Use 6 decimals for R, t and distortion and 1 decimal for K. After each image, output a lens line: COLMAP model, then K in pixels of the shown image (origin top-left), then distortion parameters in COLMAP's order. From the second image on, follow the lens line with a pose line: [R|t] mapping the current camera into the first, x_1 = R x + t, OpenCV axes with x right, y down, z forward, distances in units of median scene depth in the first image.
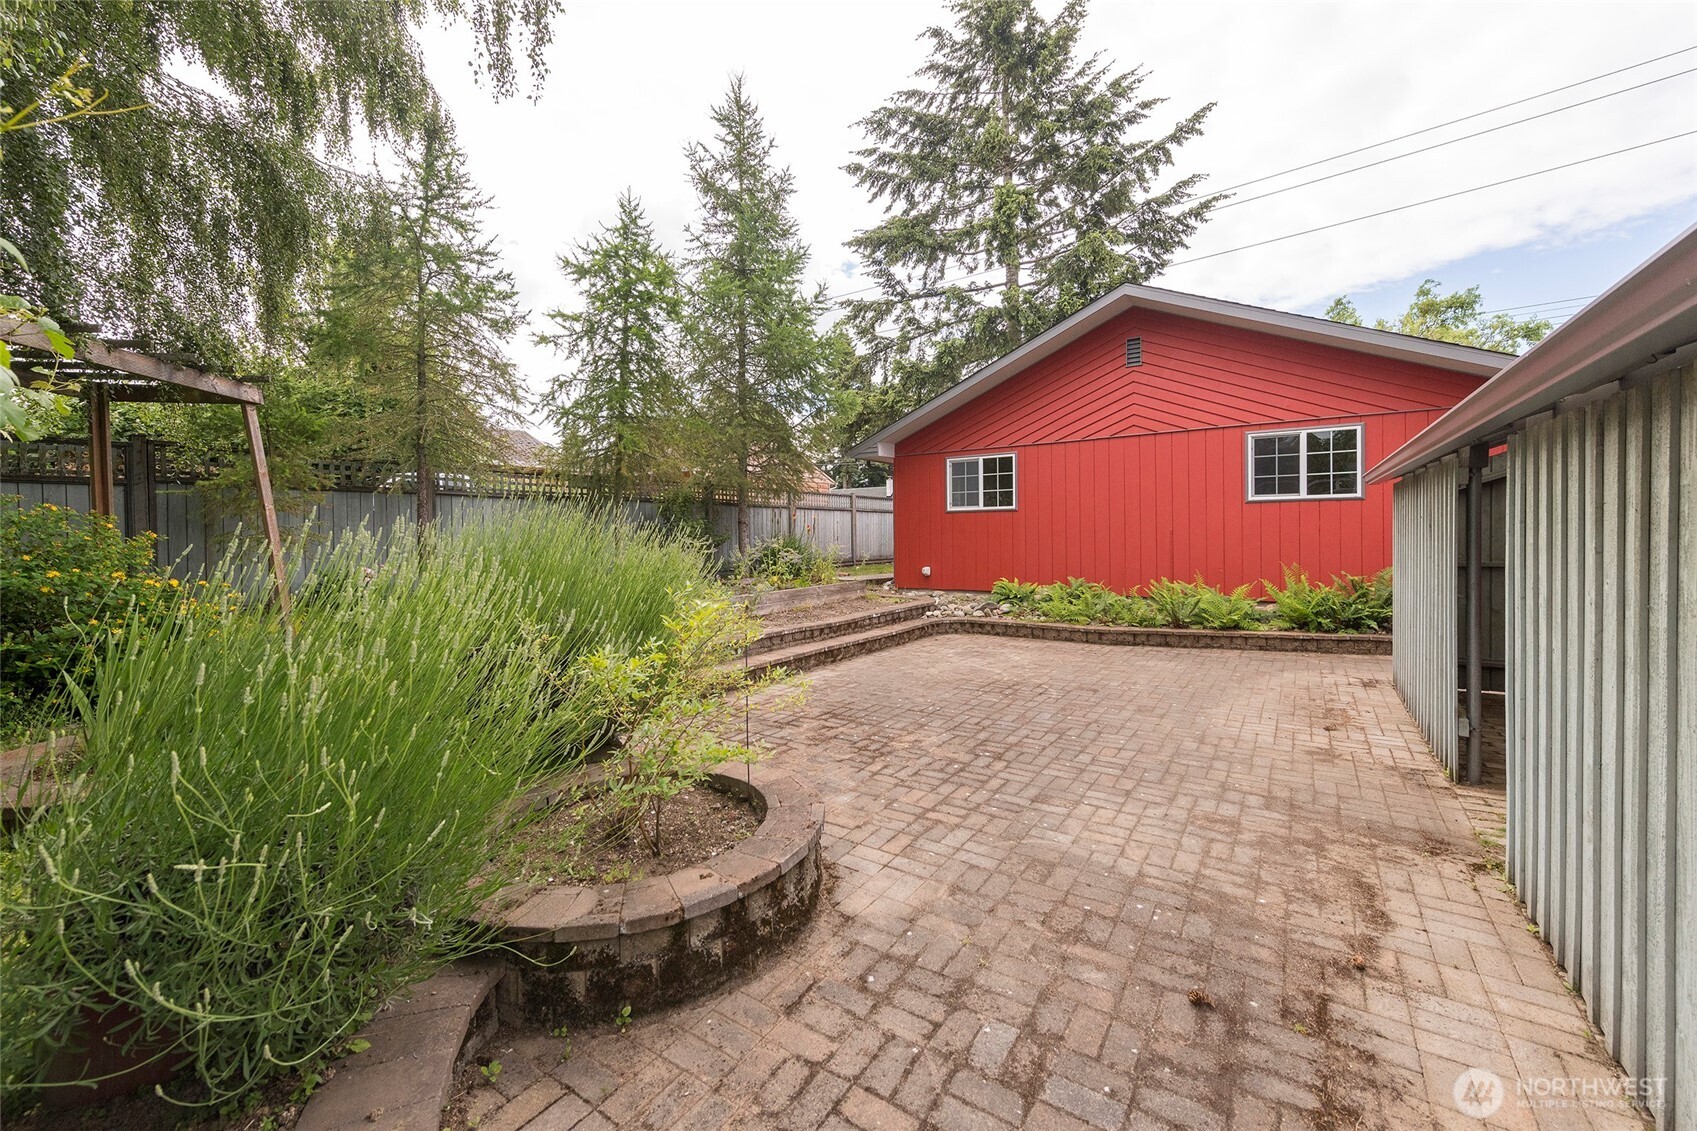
lens RADIAL K [[668.6, 0, 840.9], [0, 668.6, 533.5], [0, 0, 1]] dist [0.015761, 0.000064]
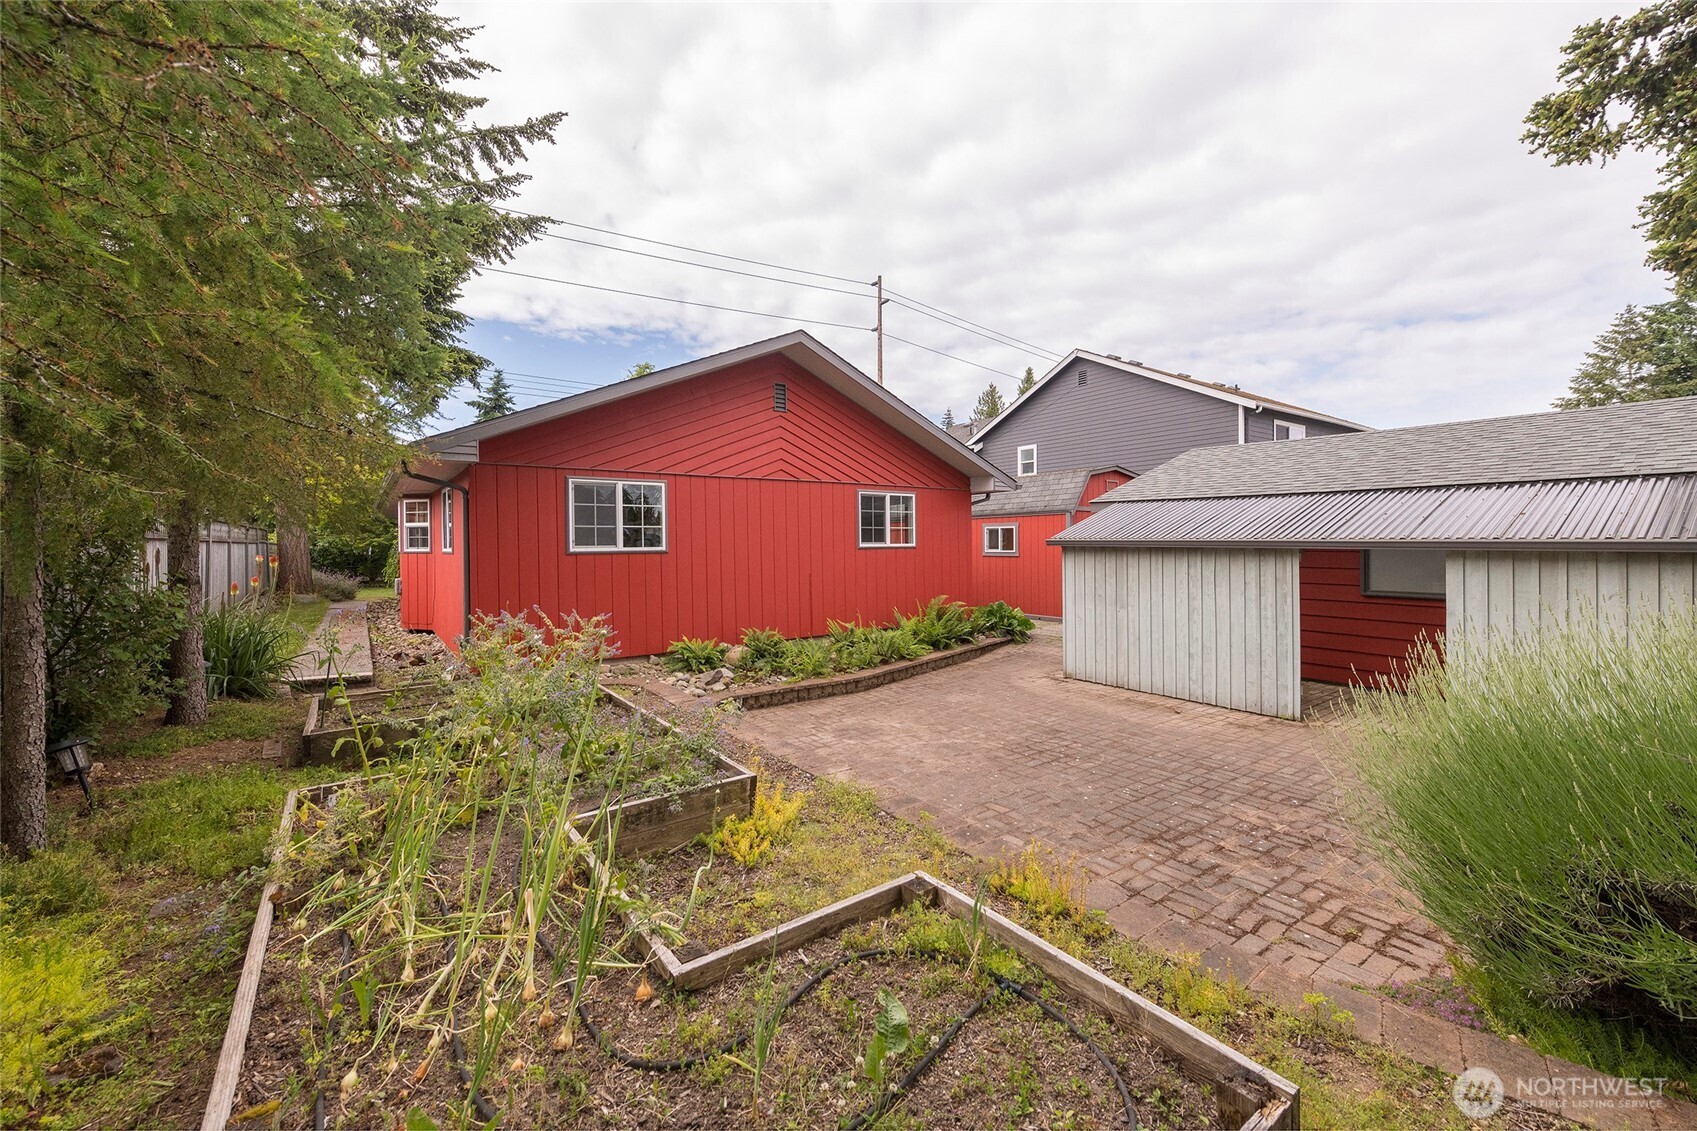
lens RADIAL K [[668.6, 0, 855.8], [0, 668.6, 551.4], [0, 0, 1]] dist [0.015761, 0.000064]
pose [[0.338616, -0.007486, 0.940895, -0.515252], [0.001650, 0.999972, 0.007362, -0.050042], [-0.940923, -0.000940, 0.338618, 0.606402]]
